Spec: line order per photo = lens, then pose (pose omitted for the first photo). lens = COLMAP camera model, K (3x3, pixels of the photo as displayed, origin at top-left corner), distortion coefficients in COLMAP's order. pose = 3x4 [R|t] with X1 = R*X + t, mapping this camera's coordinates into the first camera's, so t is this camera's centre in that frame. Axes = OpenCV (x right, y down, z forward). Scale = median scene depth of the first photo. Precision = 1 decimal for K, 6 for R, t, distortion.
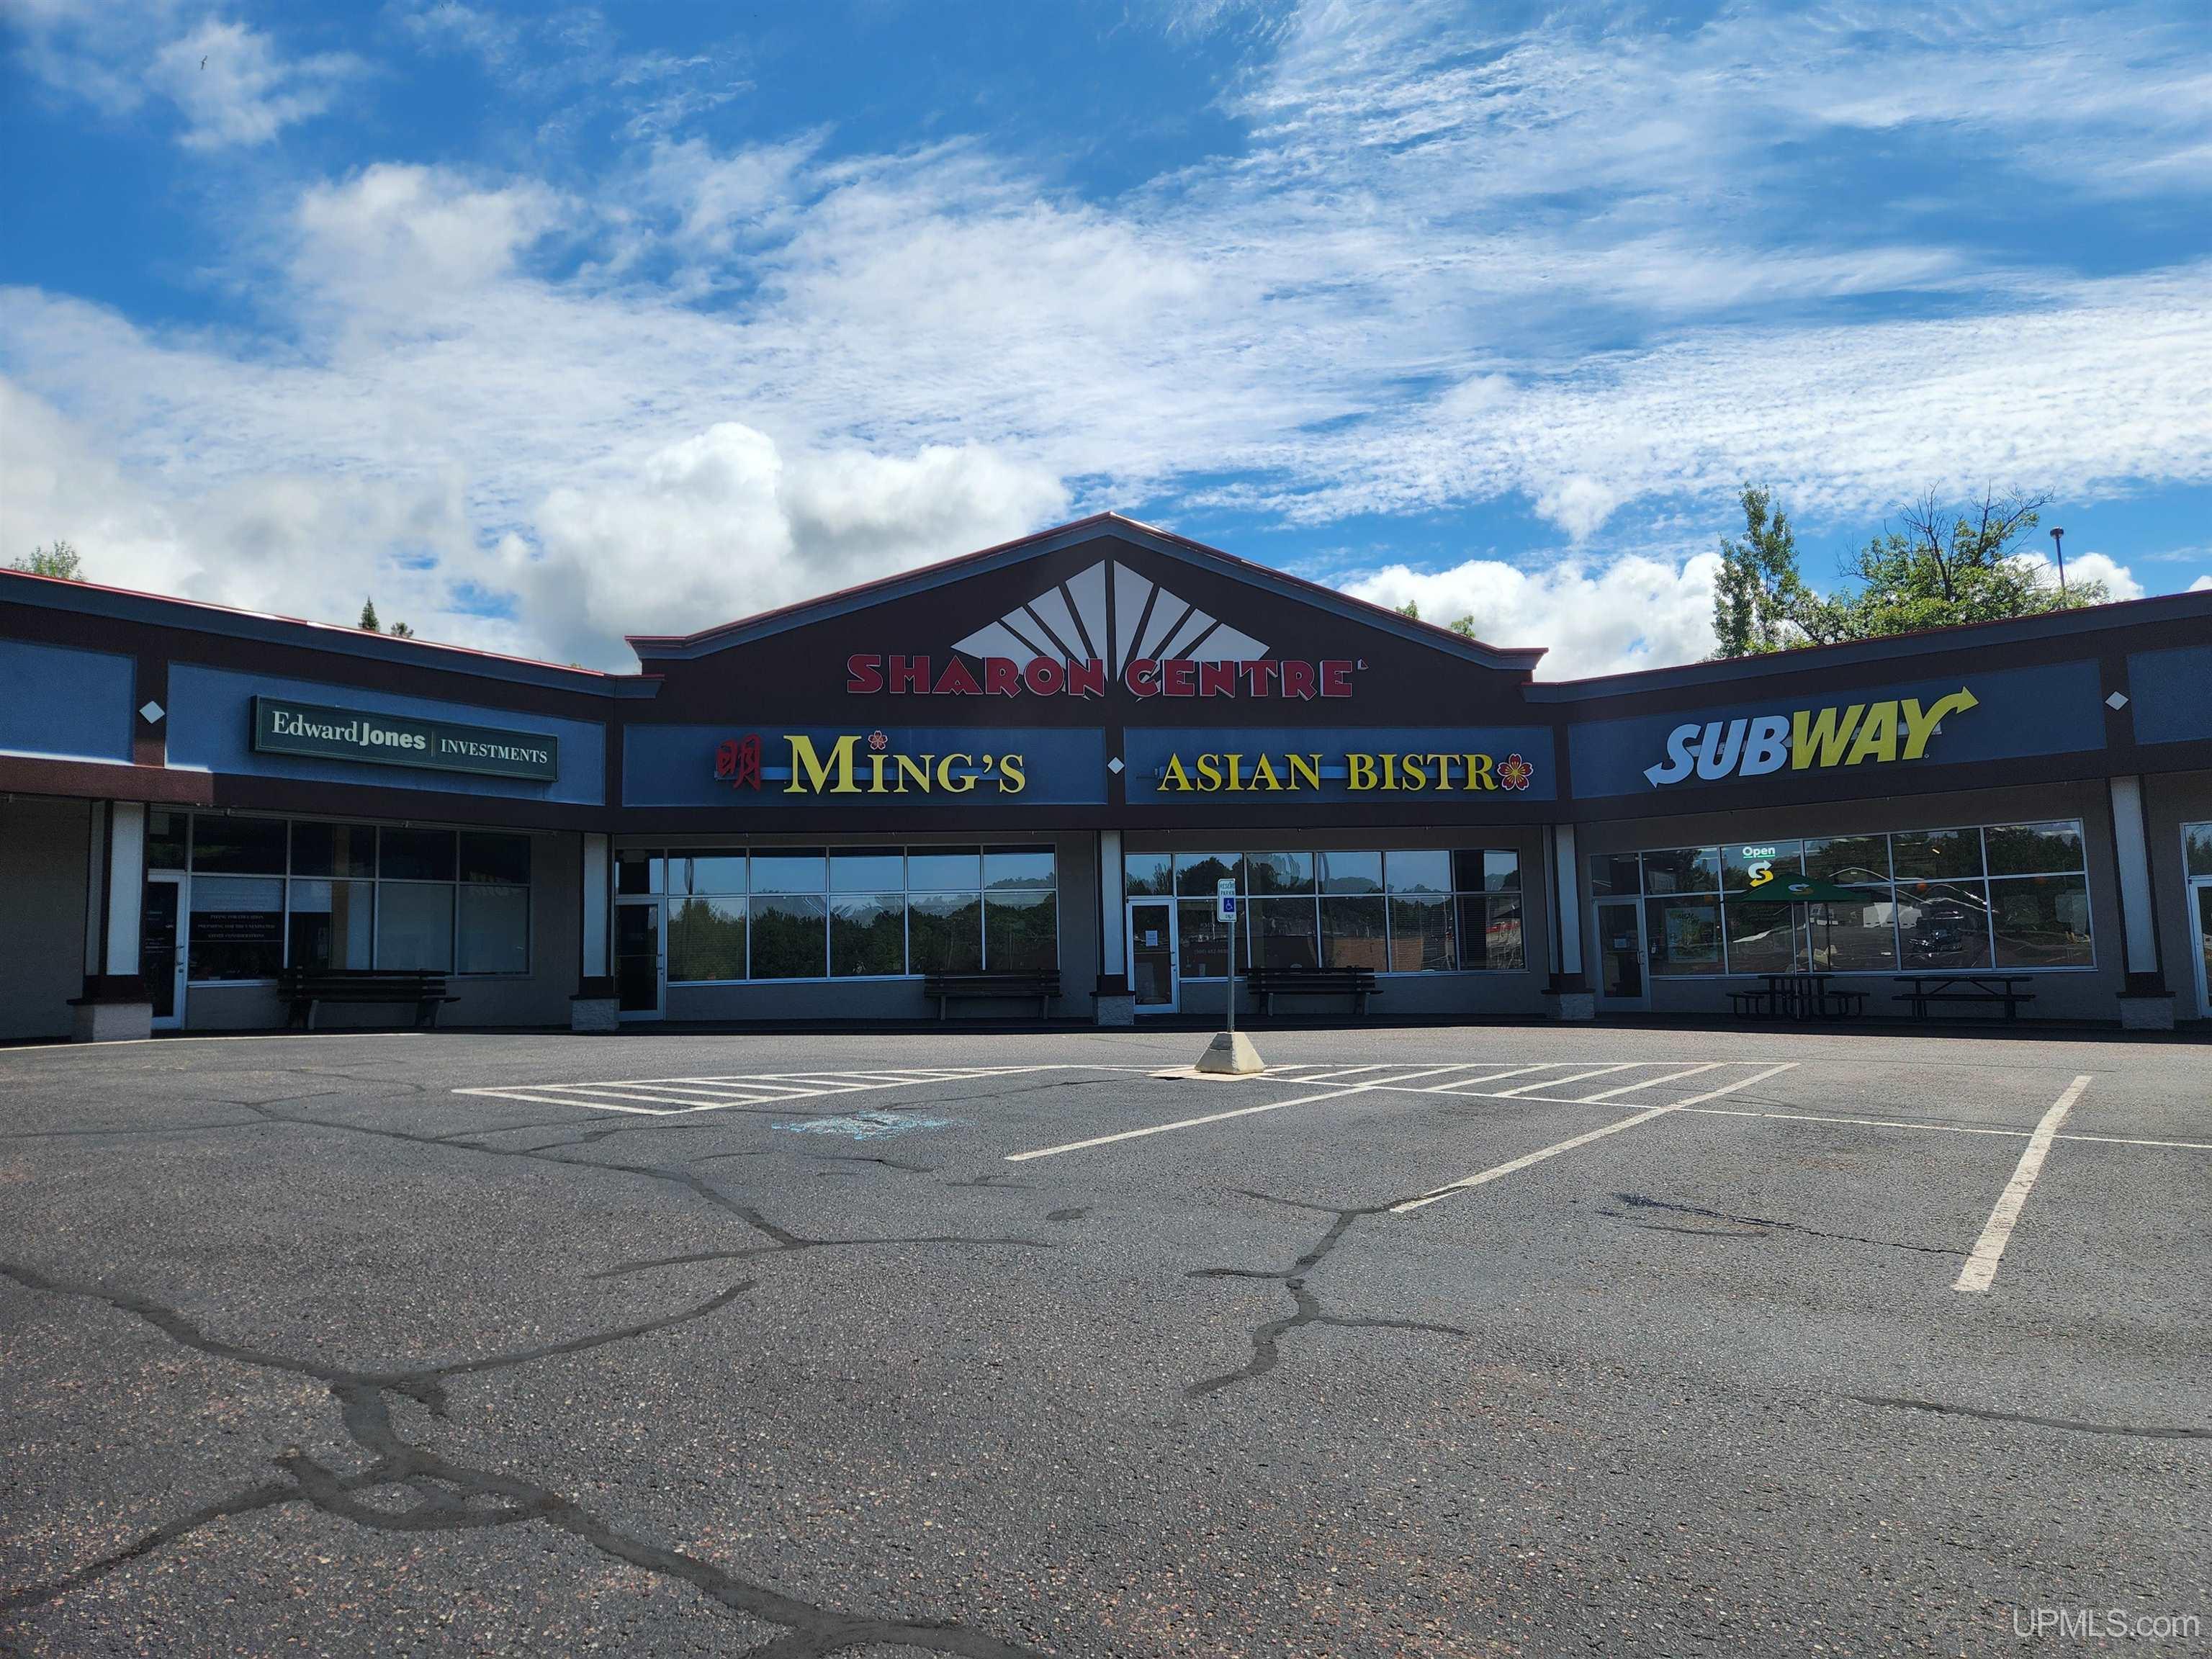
lens RADIAL K [[1434.1, 0, 1106.0], [0, 1434.1, 829.5], [0, 0, 1]] dist [0.009509, 0.000522]
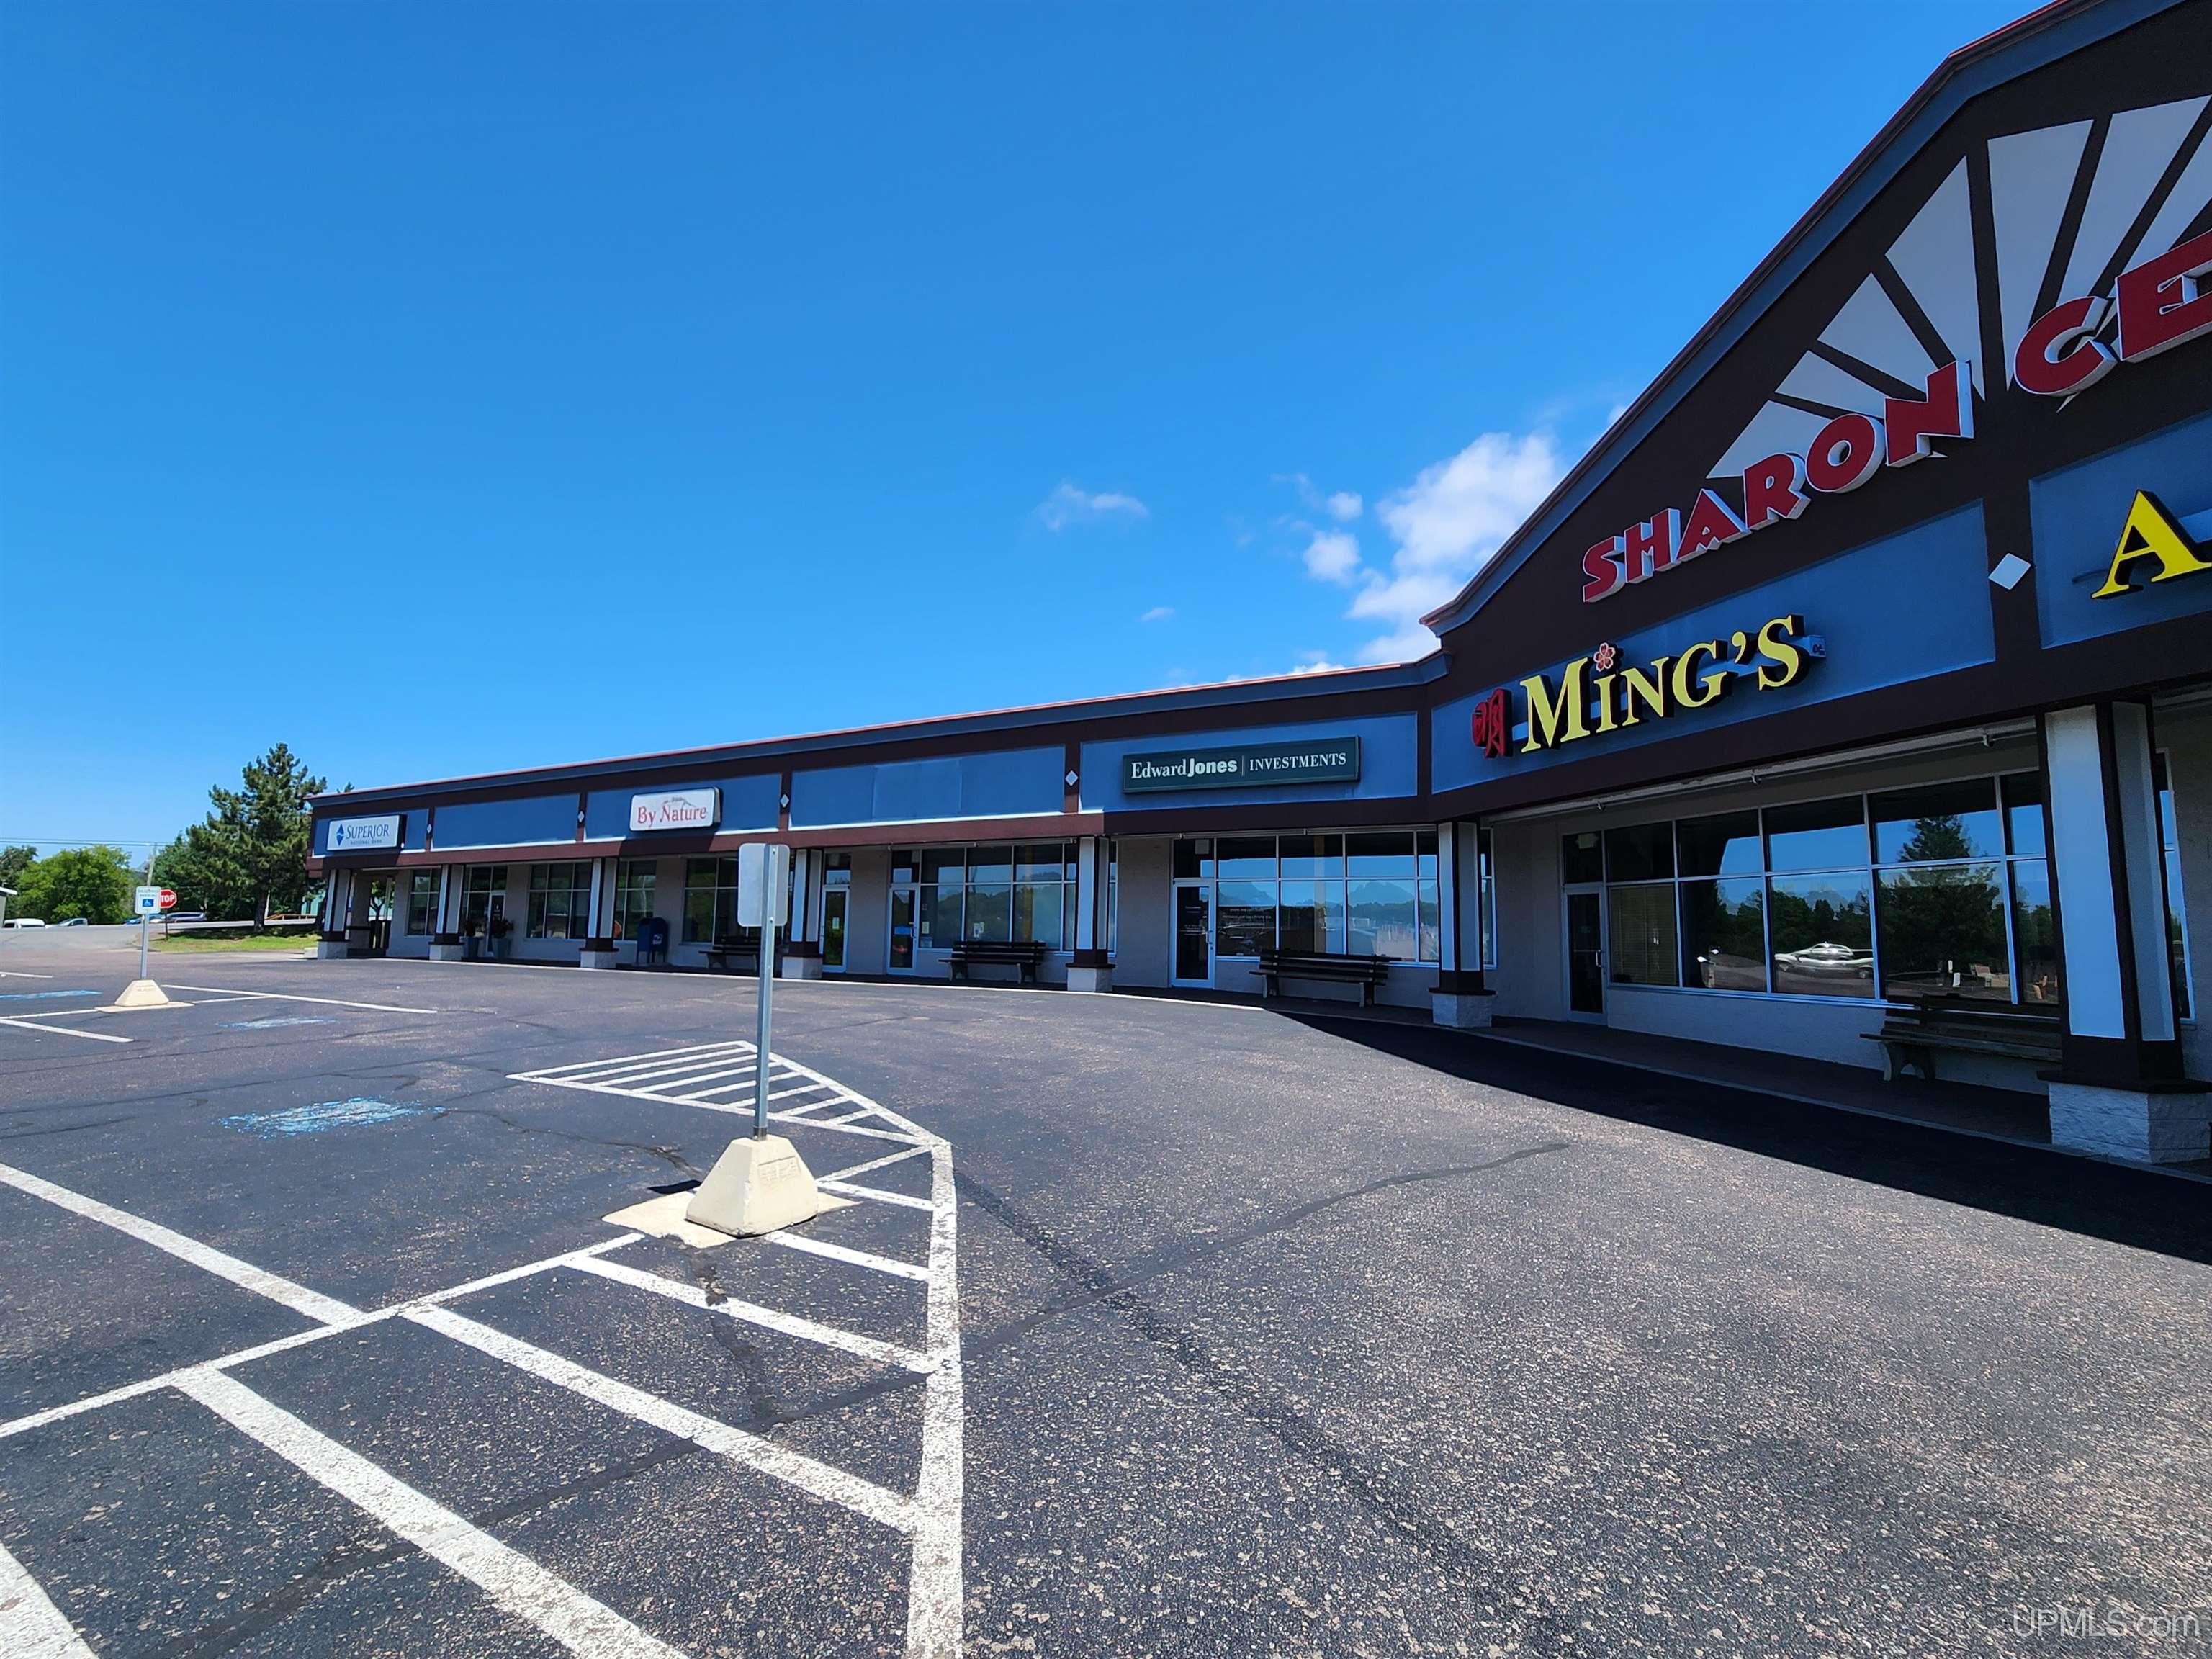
lens RADIAL K [[993.4, 0, 1106.0], [0, 993.4, 829.5], [0, 0, 1]] dist [-0.003588, -0.000364]
pose [[0.095585, -0.081156, -0.992107, 0.293482], [0.069655, 0.994773, -0.074664, 0.041236], [0.992981, -0.061969, 0.100738, 0.706402]]
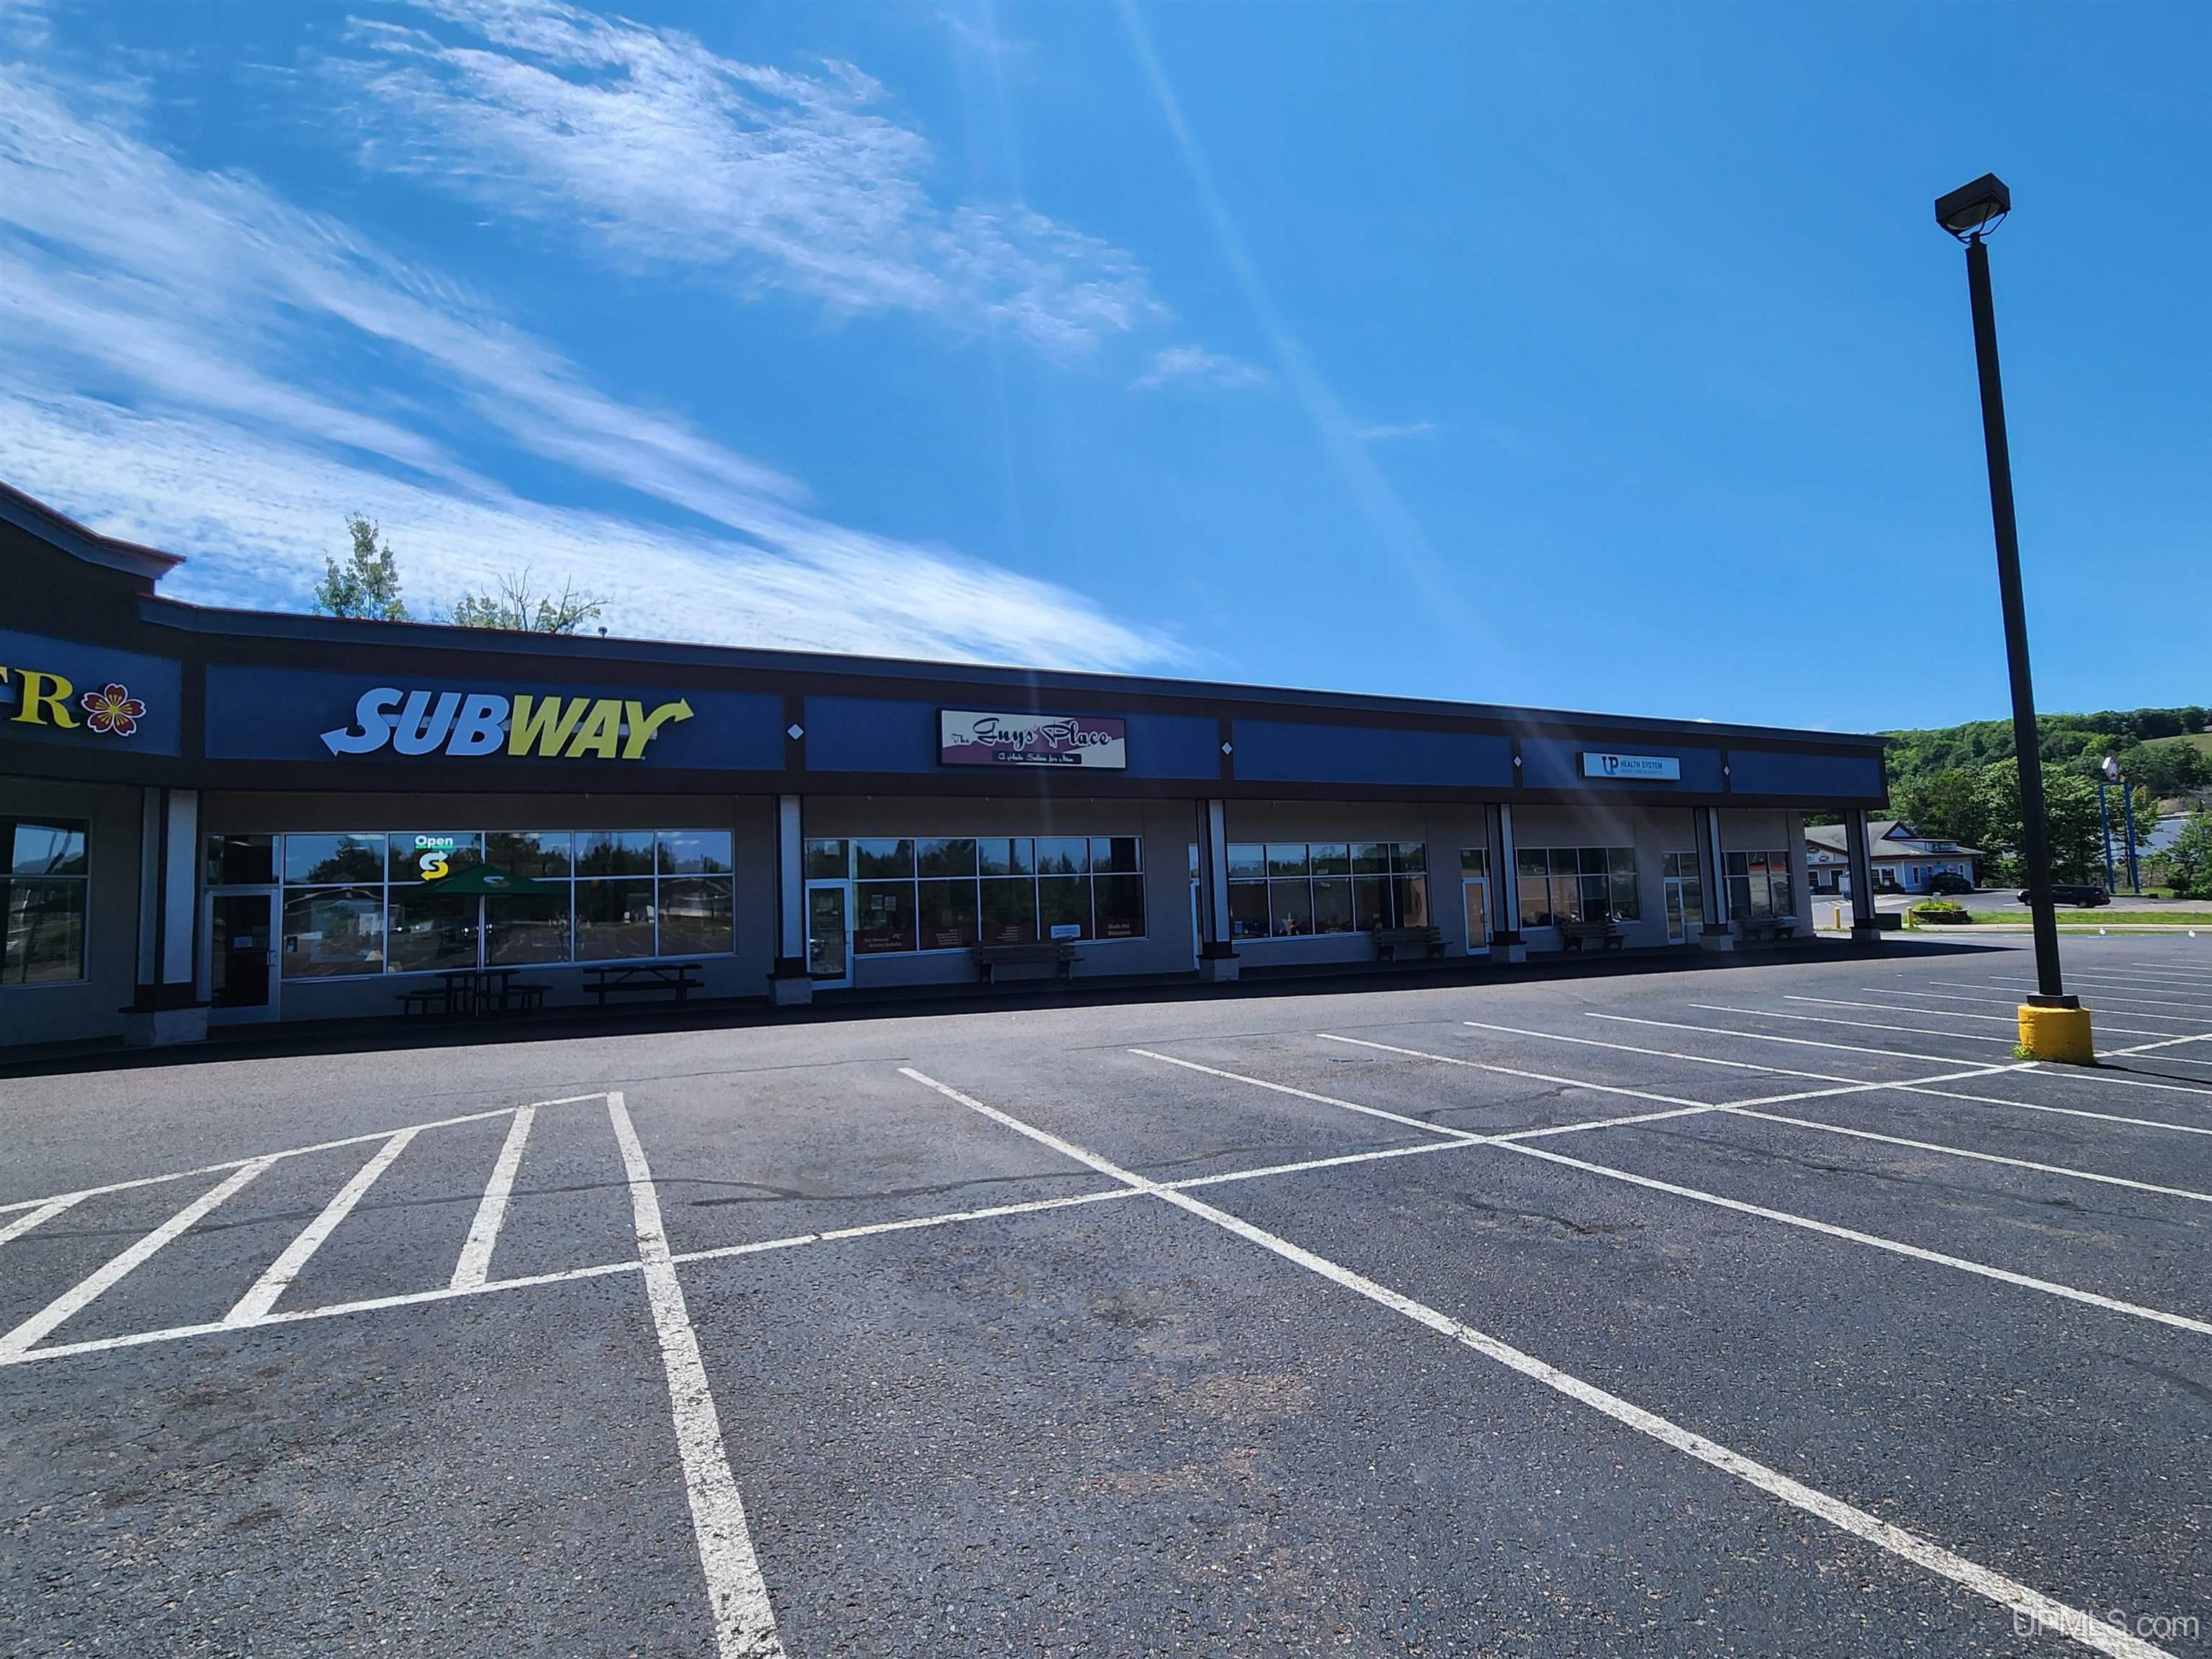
lens RADIAL K [[1017.7, 0, 1103.7], [0, 1017.7, 831.1], [0, 0, 1]] dist [-0.000768, 0.001145]
pose [[0.433986, 0.073903, 0.897883, 0.049089], [-0.056948, 0.996887, -0.054527, 0.022321], [-0.899118, -0.027469, 0.436843, 0.349803]]
